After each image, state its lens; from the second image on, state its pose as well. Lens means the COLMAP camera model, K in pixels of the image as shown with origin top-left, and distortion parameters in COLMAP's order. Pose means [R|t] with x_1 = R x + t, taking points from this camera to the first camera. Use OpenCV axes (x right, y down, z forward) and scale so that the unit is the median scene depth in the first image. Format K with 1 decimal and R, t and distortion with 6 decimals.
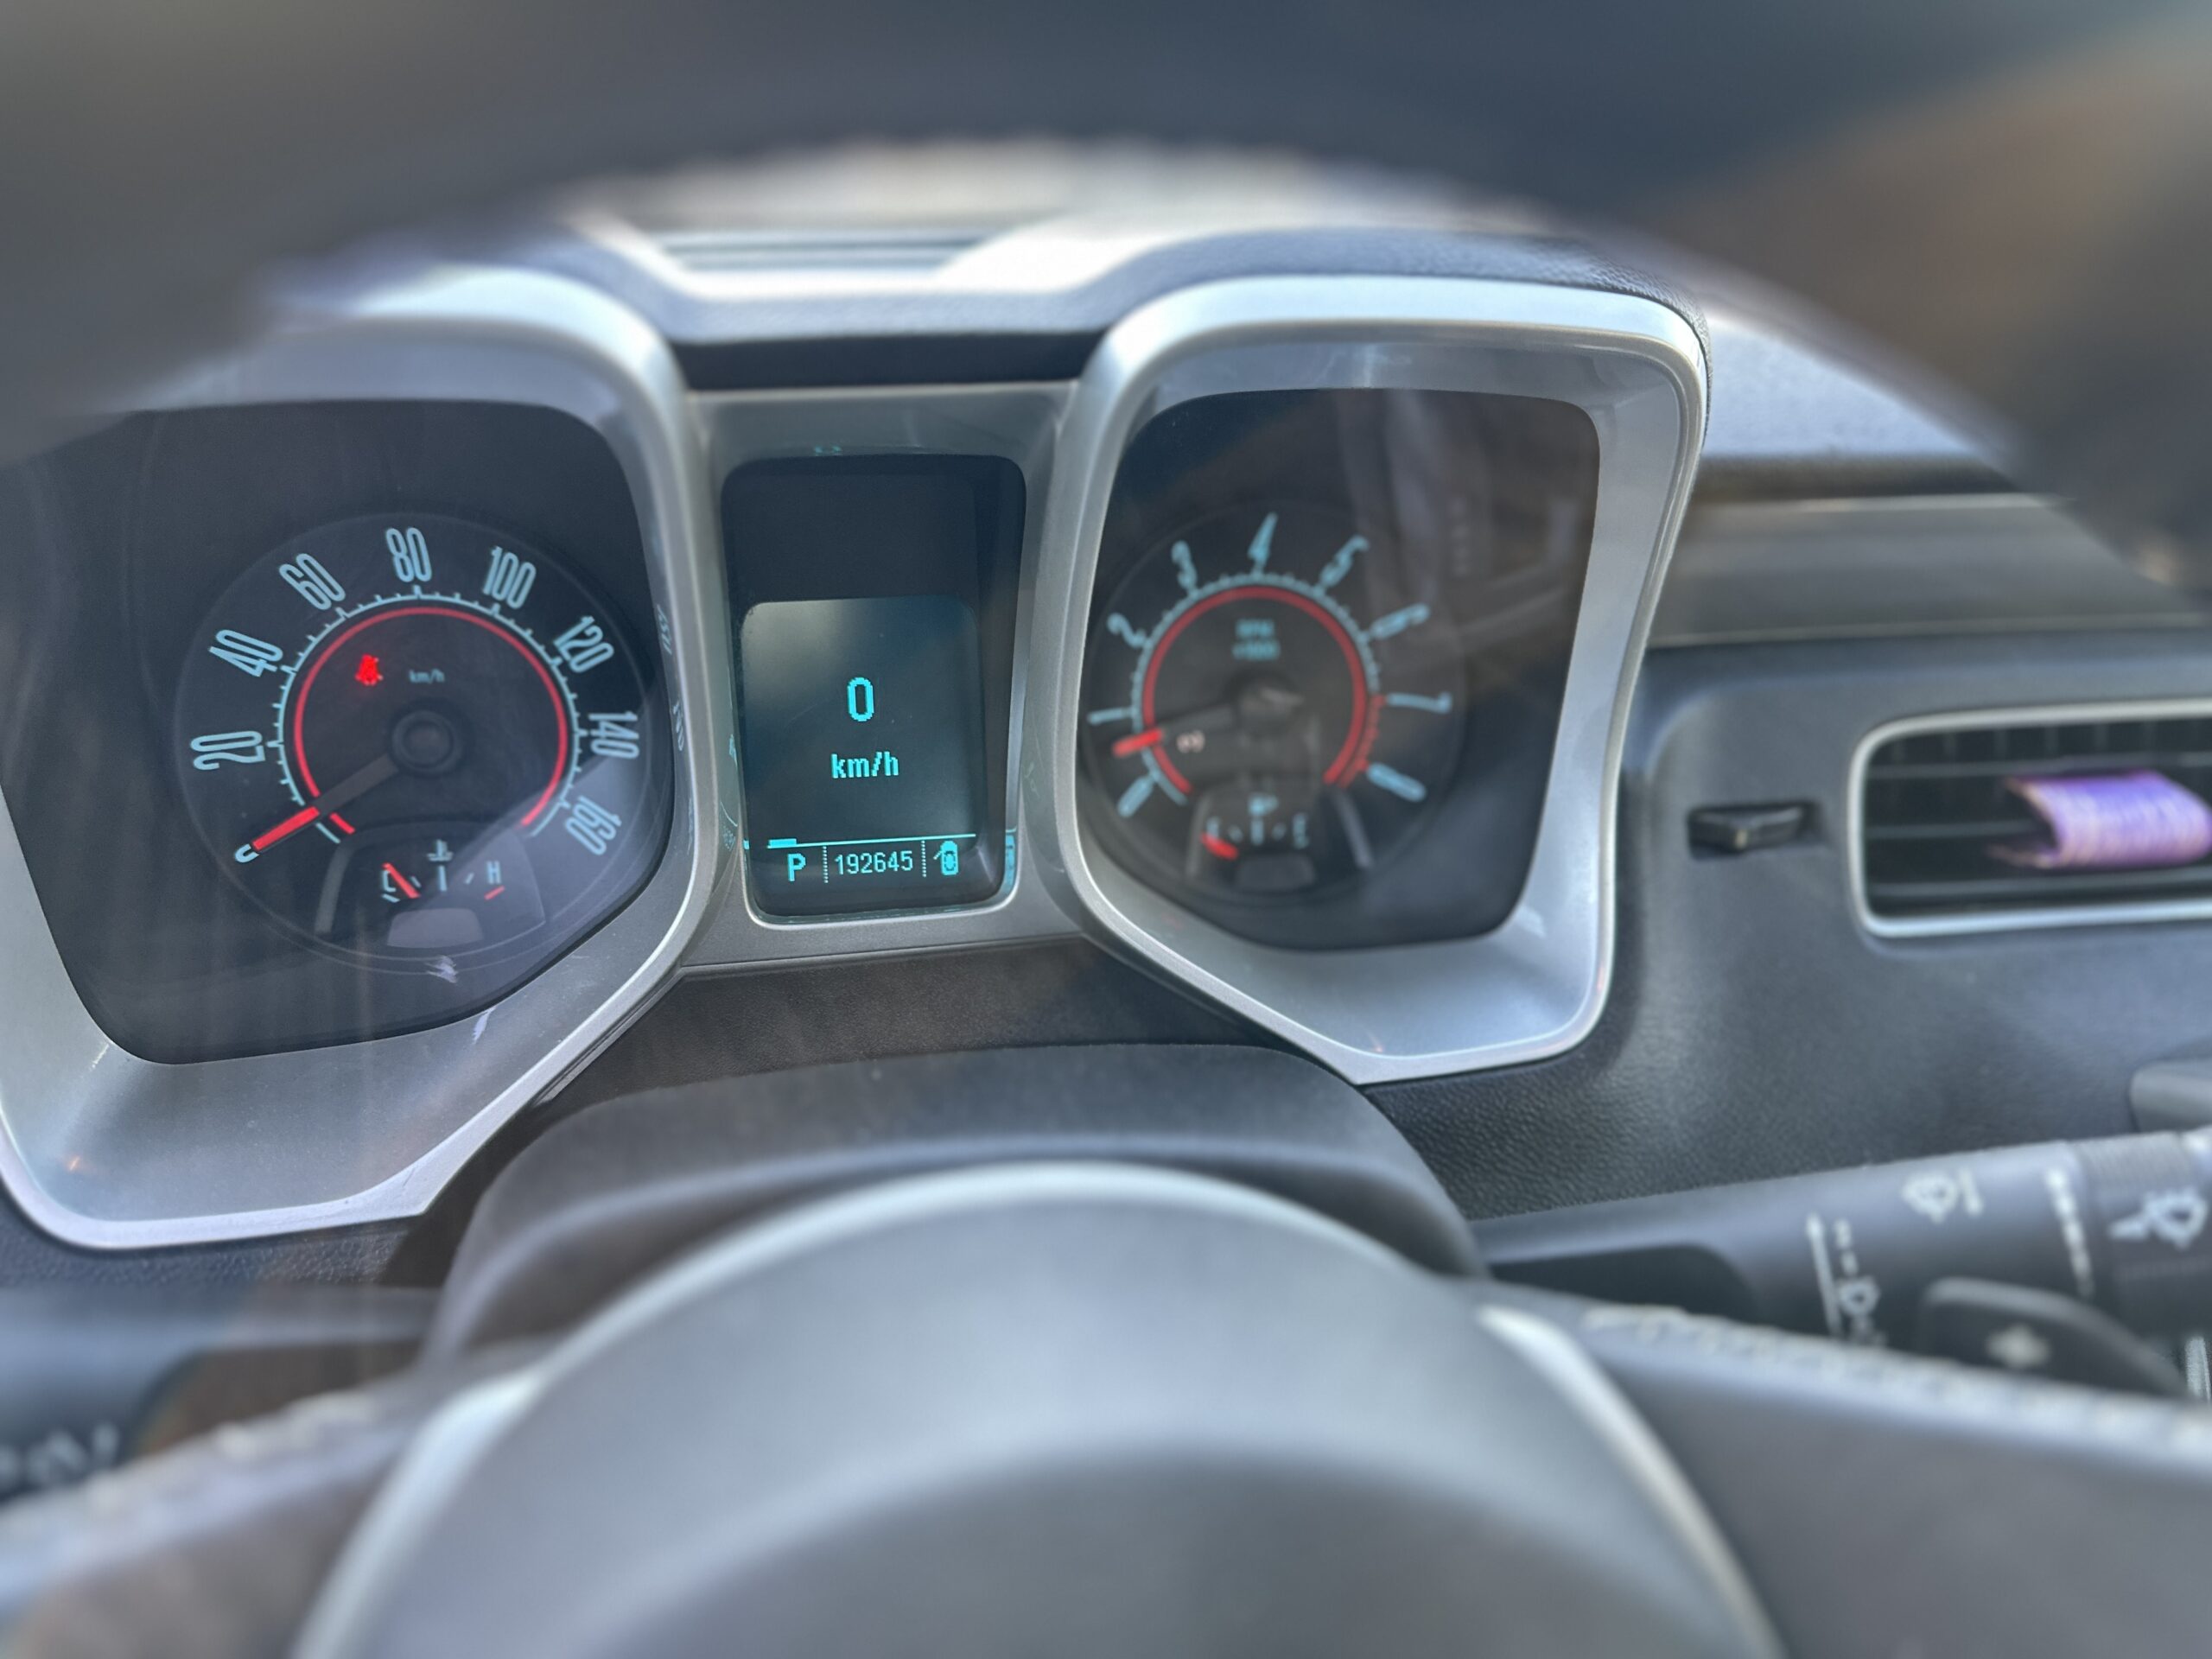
lens RADIAL K [[1546.6, 0, 1104.0], [0, 1546.6, 841.2], [0, 0, 1]] dist [-0.033852, 0.001589]
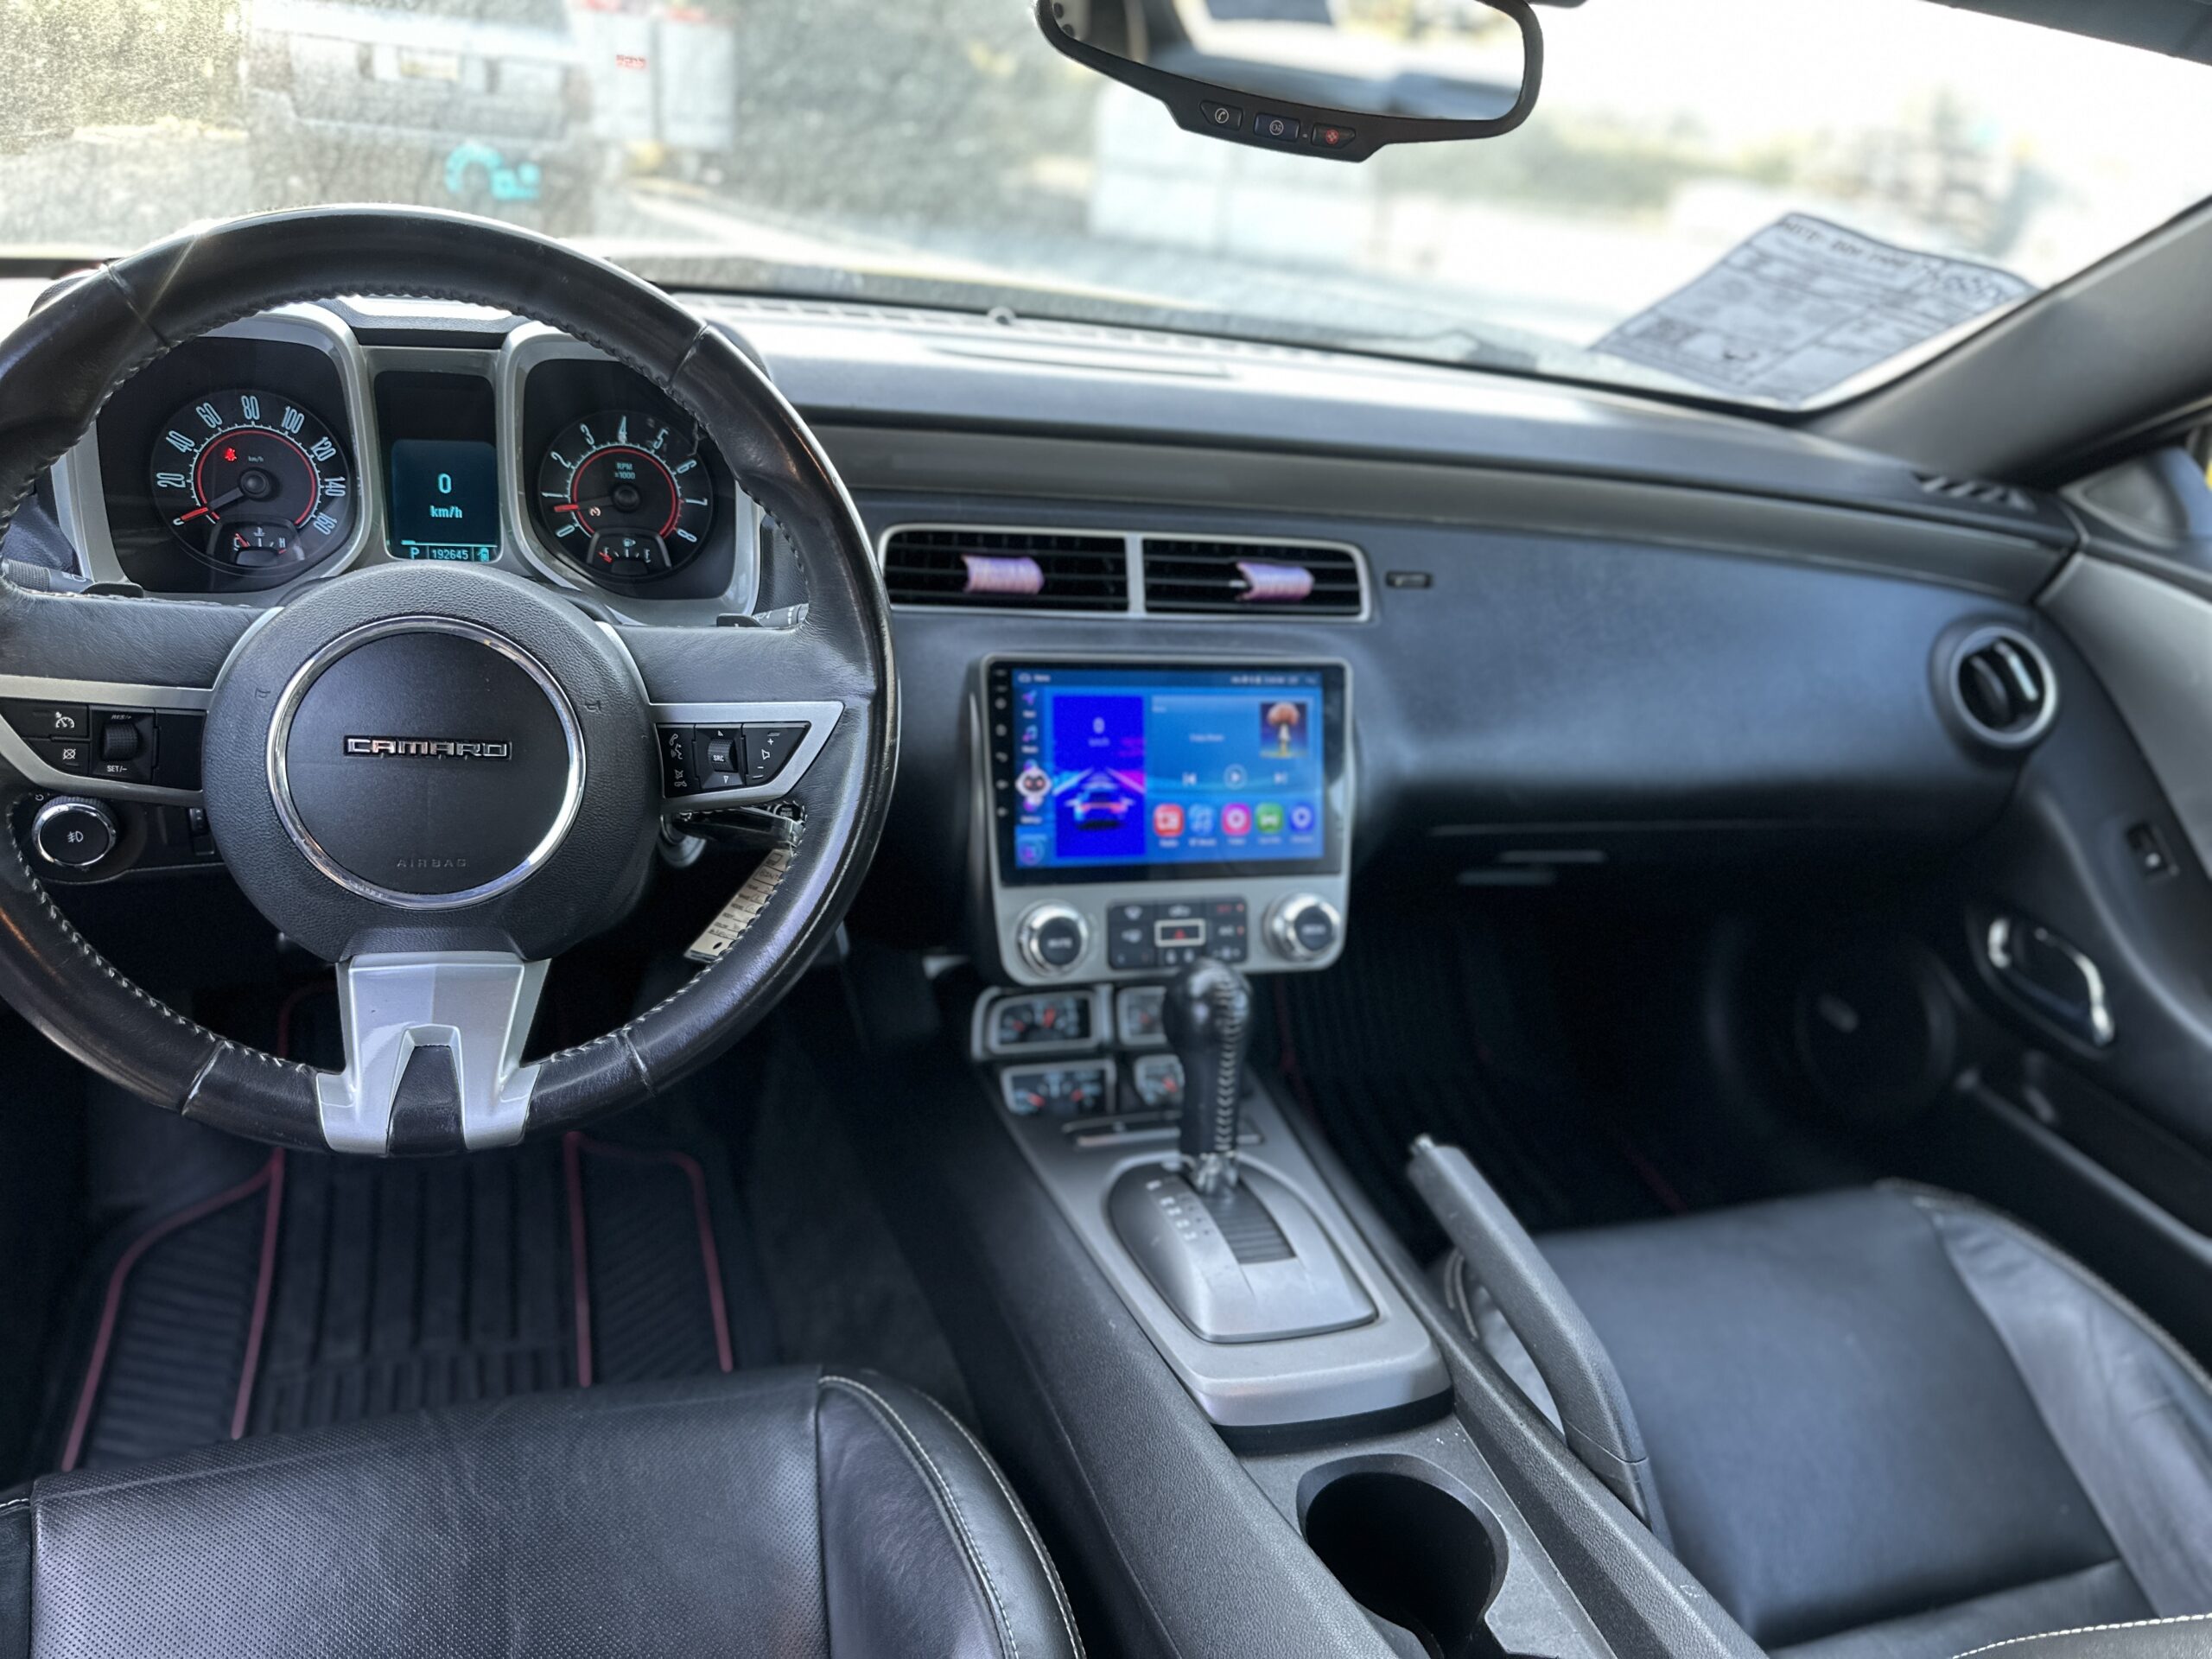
lens RADIAL K [[1546.6, 0, 1114.6], [0, 1546.6, 818.4], [0, 0, 1]] dist [-0.033852, 0.001589]
pose [[0.990155, 0.022736, 0.138119, 0.588556], [-0.017866, 0.999178, -0.036396, 0.527160], [-0.138833, 0.033570, 0.989747, -1.570975]]
